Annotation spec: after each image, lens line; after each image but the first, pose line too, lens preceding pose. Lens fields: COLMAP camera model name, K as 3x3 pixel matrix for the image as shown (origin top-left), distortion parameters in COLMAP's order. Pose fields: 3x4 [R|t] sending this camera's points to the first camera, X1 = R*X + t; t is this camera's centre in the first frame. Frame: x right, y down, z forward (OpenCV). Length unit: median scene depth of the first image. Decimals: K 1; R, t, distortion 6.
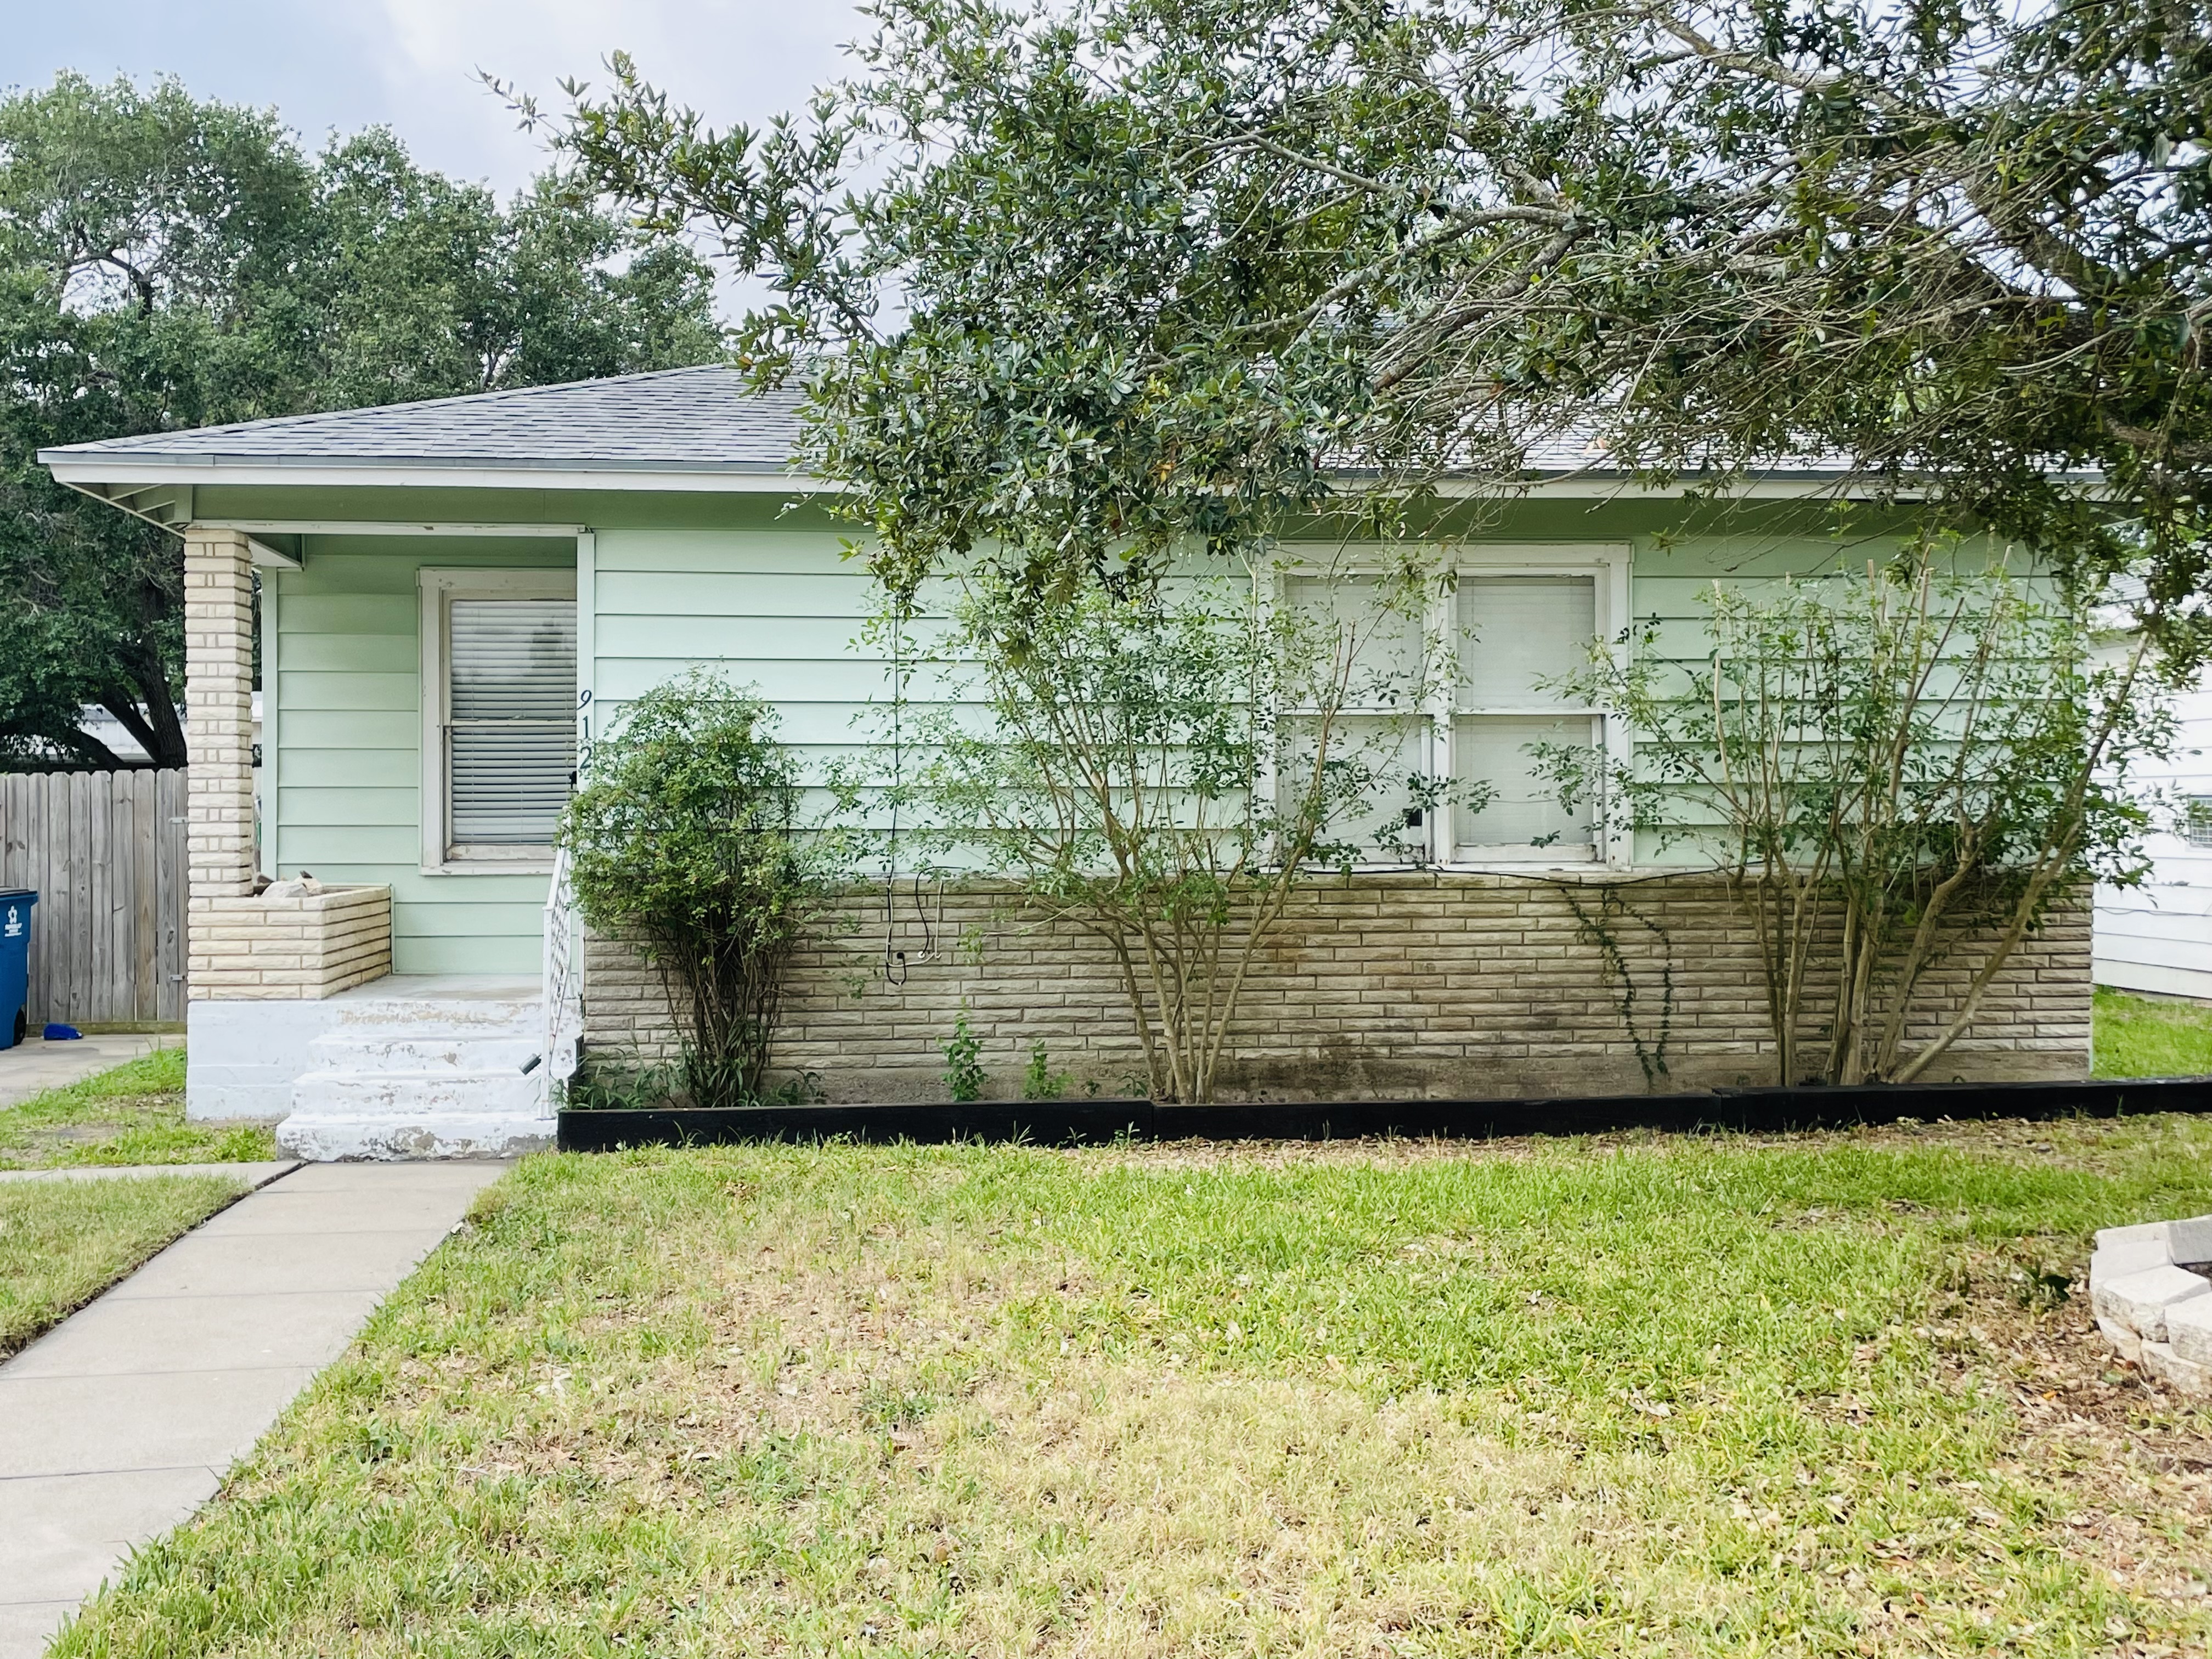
lens RADIAL K [[2571.7, 0, 1107.0], [0, 2571.7, 816.5], [0, 0, 1]] dist [0.010652, 0.000000]
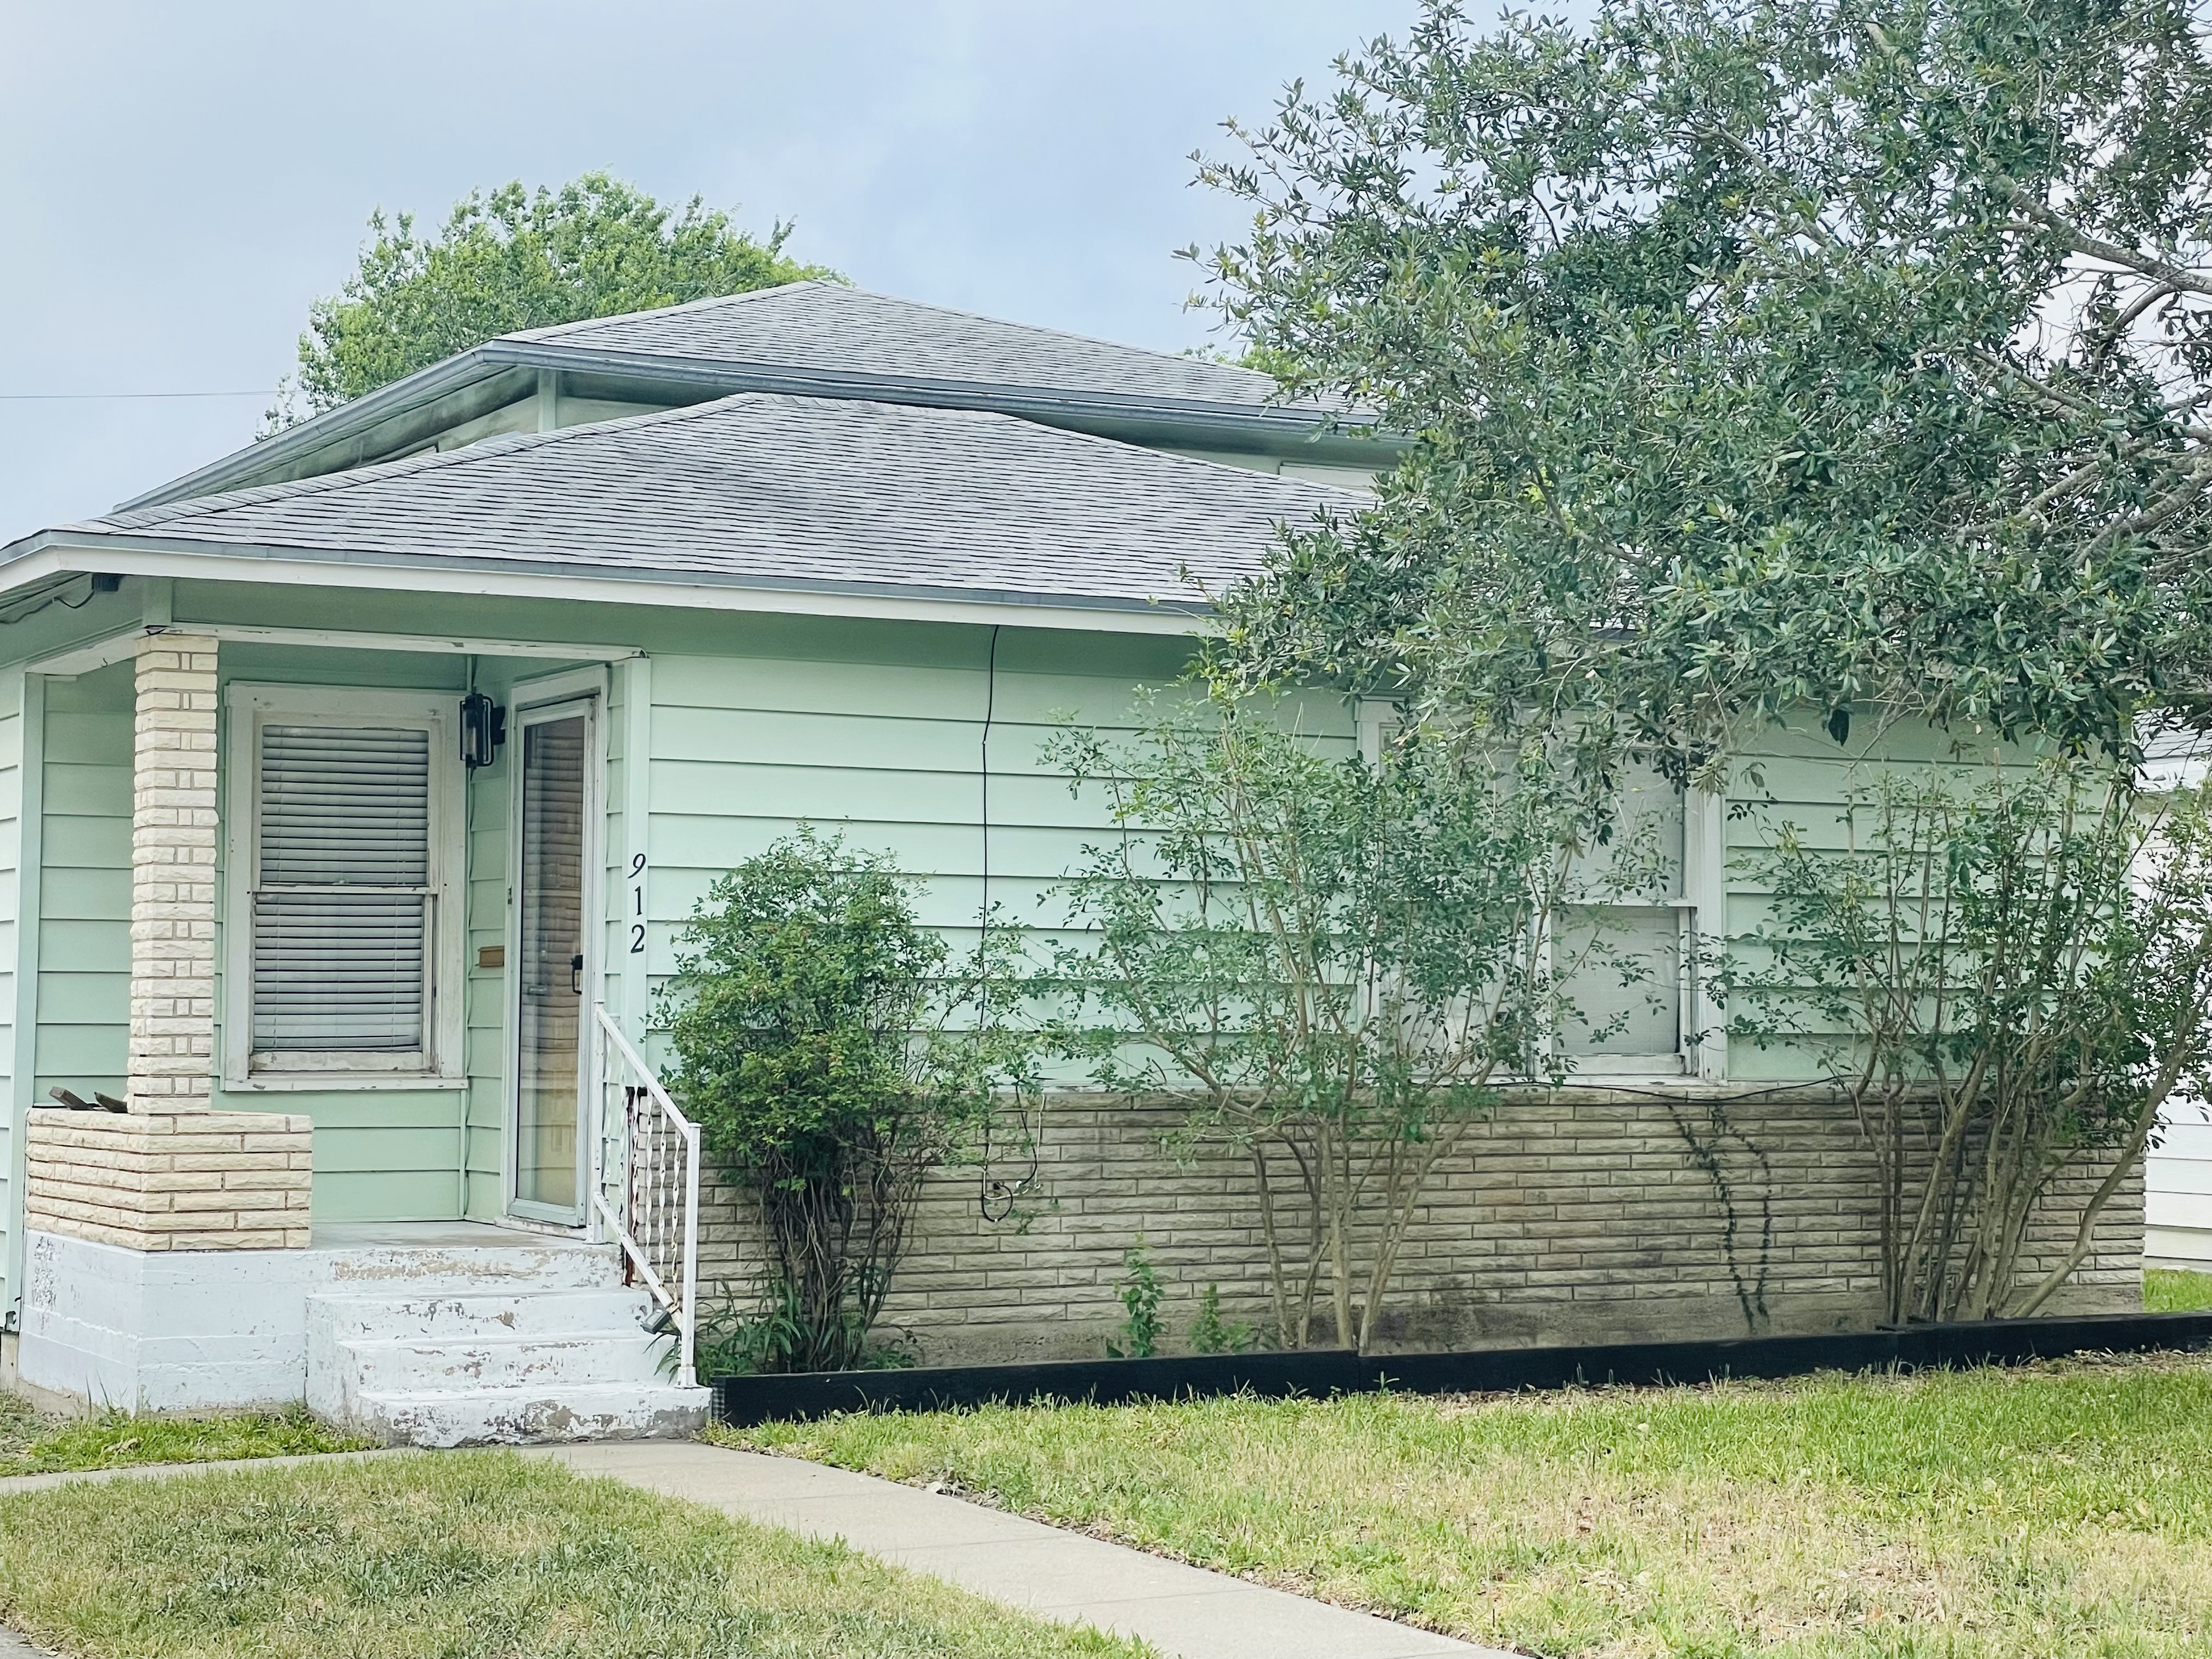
lens RADIAL K [[3976.8, 0, 1105.6], [0, 3976.8, 836.1], [0, 0, 1]] dist [-0.001415, 0.000000]
pose [[0.927163, 0.024980, 0.373824, -0.510514], [-0.005497, 0.998574, -0.053095, 0.009572], [-0.374617, 0.047173, 0.925979, -0.186476]]
